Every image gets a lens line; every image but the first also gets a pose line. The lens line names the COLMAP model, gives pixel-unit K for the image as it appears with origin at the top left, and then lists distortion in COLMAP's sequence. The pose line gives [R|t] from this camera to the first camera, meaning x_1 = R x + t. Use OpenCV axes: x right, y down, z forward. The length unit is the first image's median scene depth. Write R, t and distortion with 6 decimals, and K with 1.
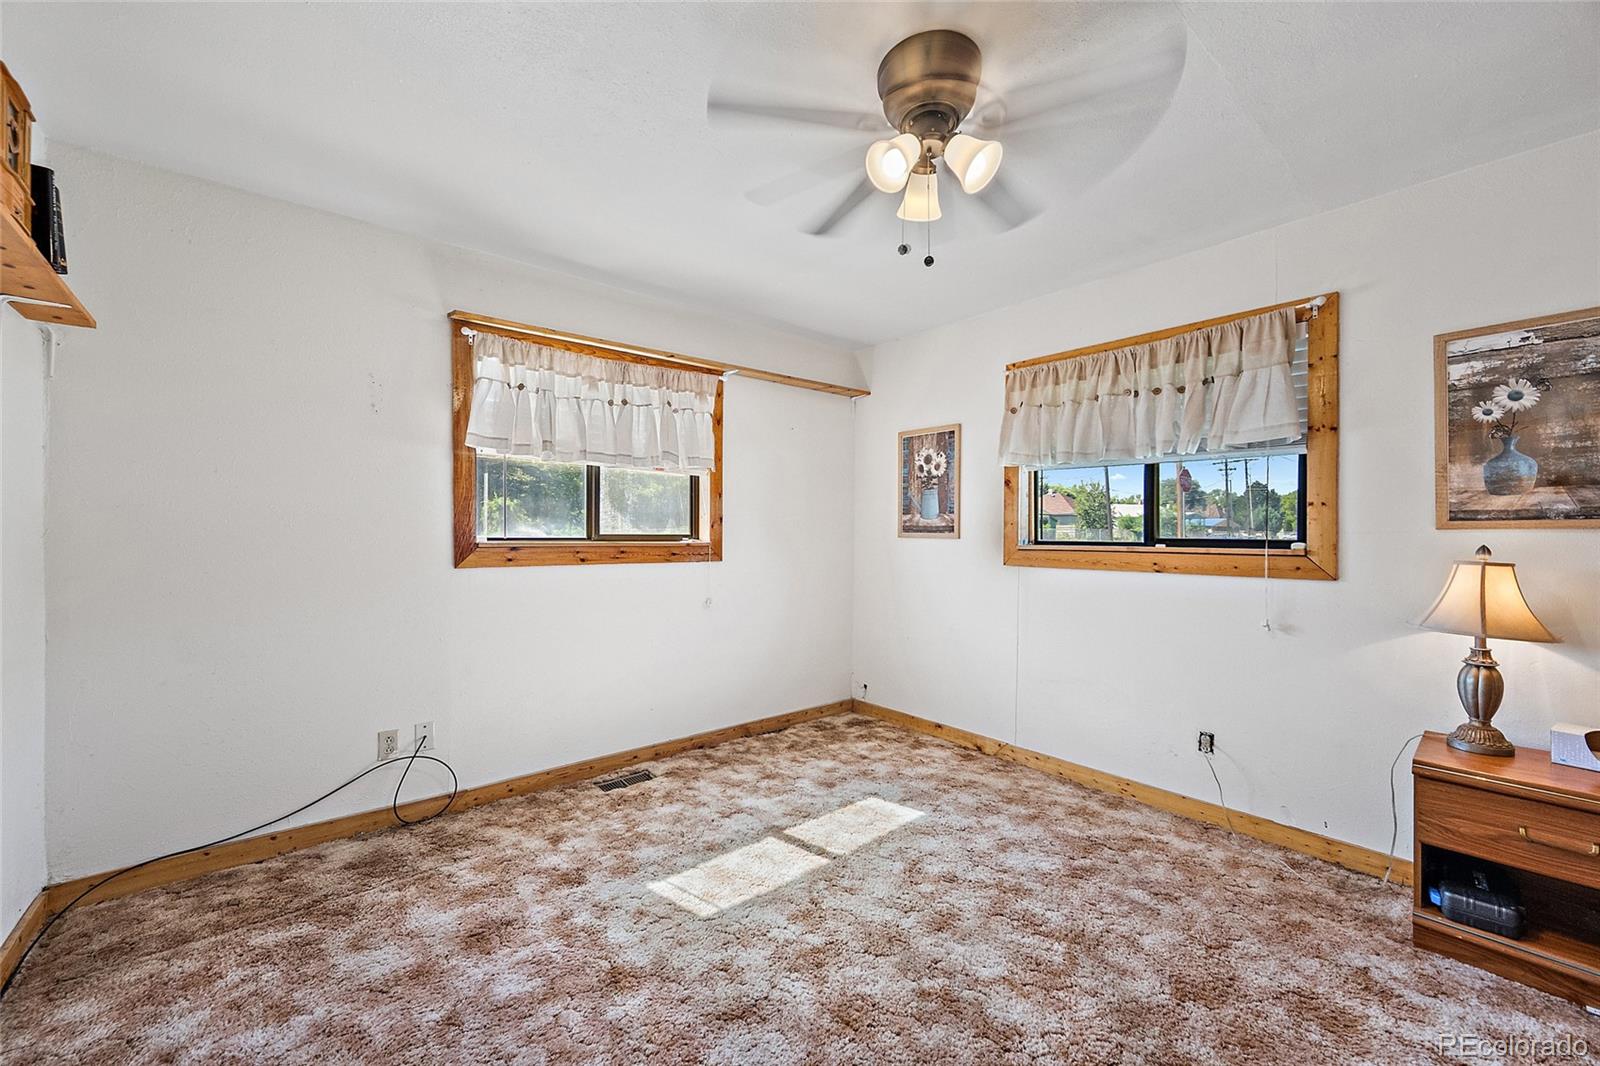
lens RADIAL K [[631.2, 0, 783.4], [0, 631.2, 533.4], [0, 0, 1]] dist [-0.001268, 0.000155]
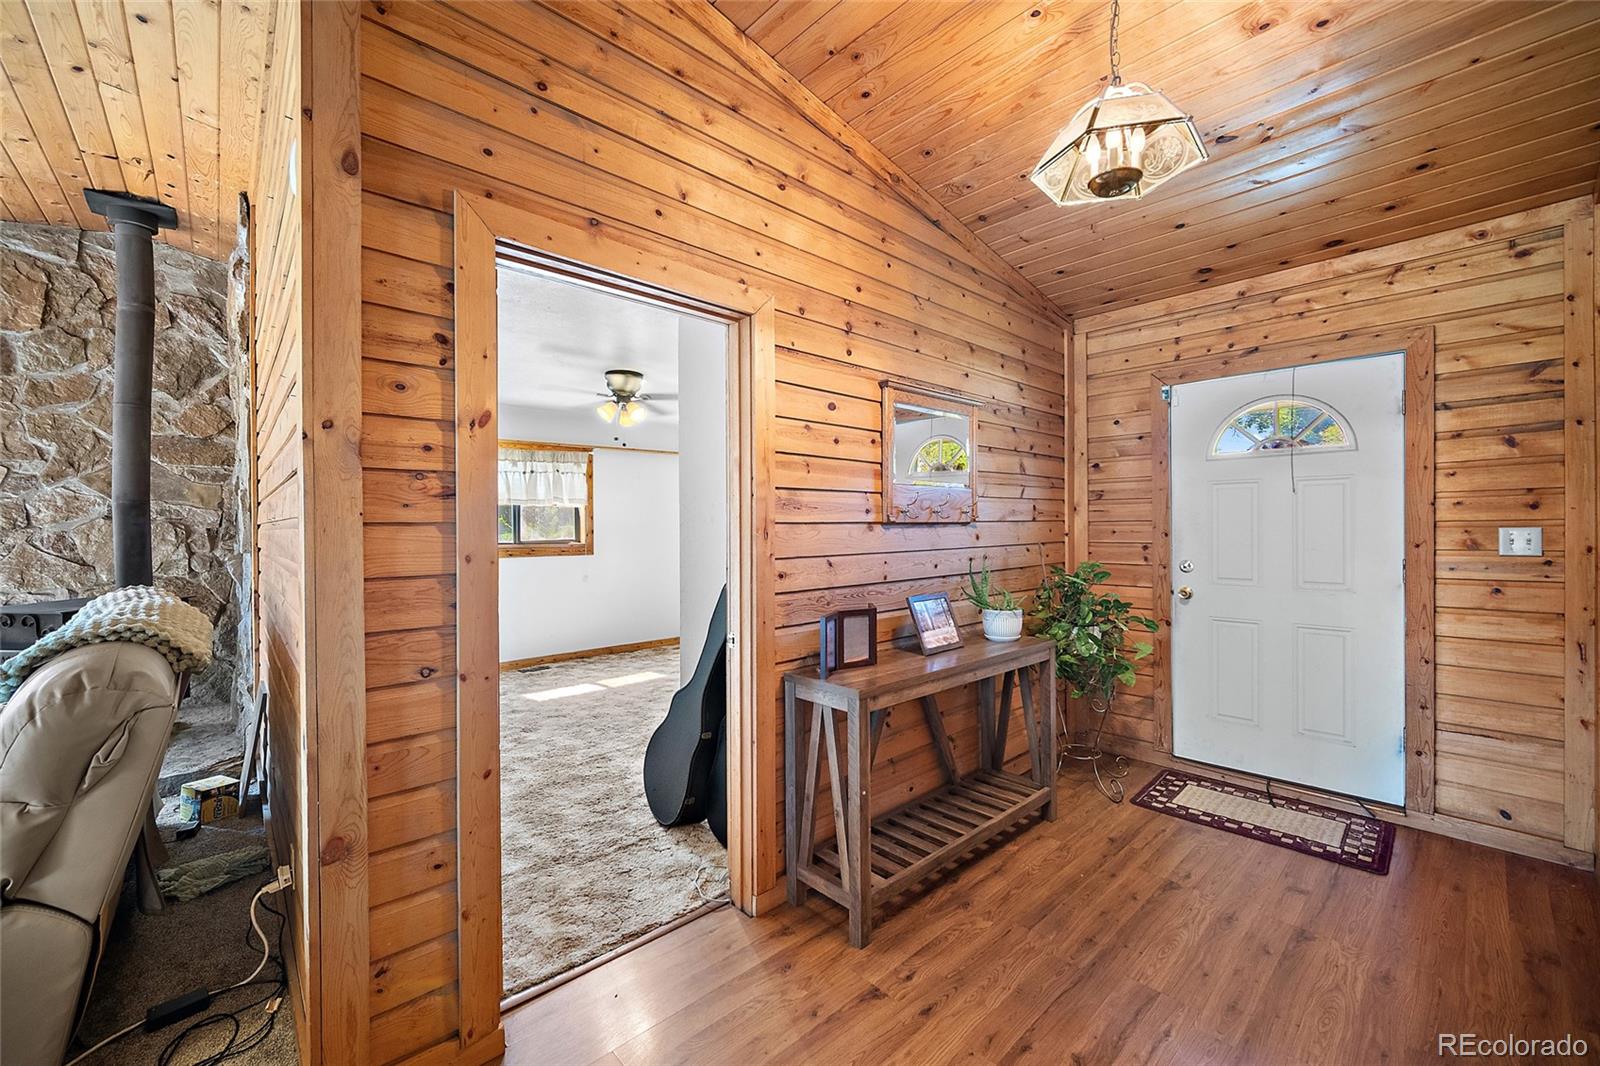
lens RADIAL K [[631.2, 0, 797.2], [0, 631.2, 529.3], [0, 0, 1]] dist [-0.001268, 0.000155]
pose [[0.997712, -0.008225, 0.067109, 0.638121], [0.007608, 0.999927, 0.009439, -0.070602], [-0.067182, -0.008907, 0.997701, -1.461946]]
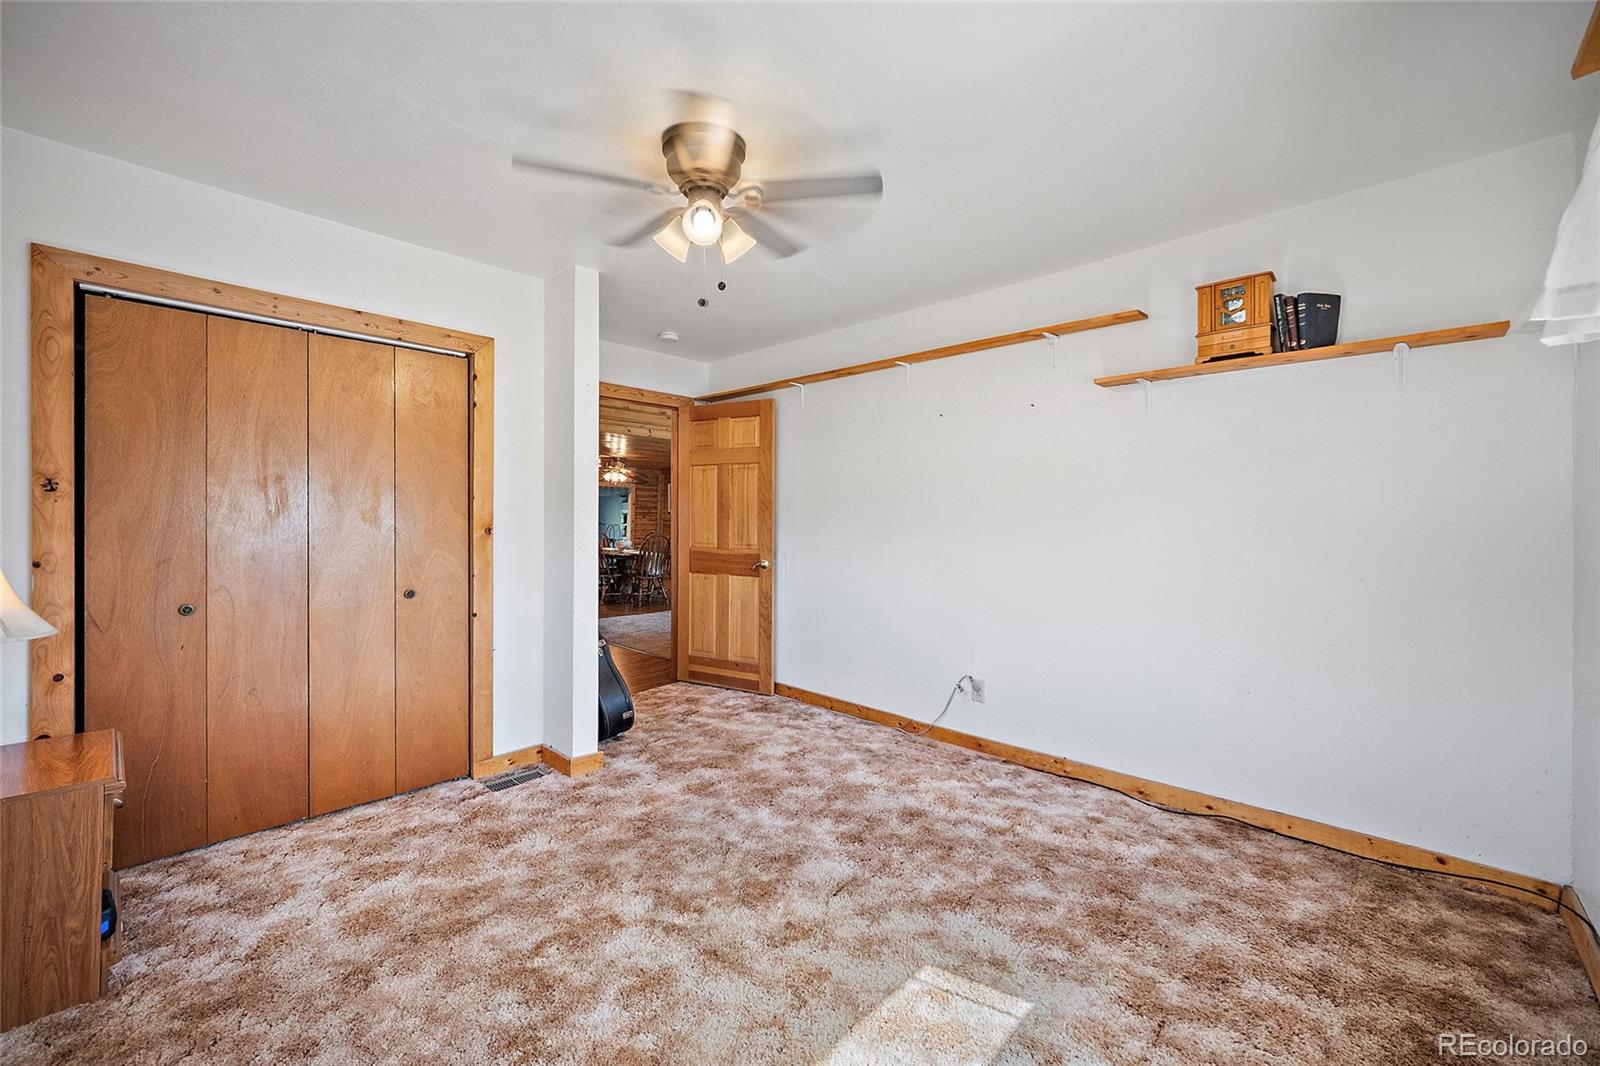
lens RADIAL K [[631.2, 0, 799.9], [0, 631.2, 524.4], [0, 0, 1]] dist [-0.001268, 0.000155]
pose [[-0.989862, -0.006366, -0.141892, 0.169658], [-0.006860, 0.999972, 0.002988, -0.001009], [0.141869, 0.003931, -0.989878, 1.797033]]
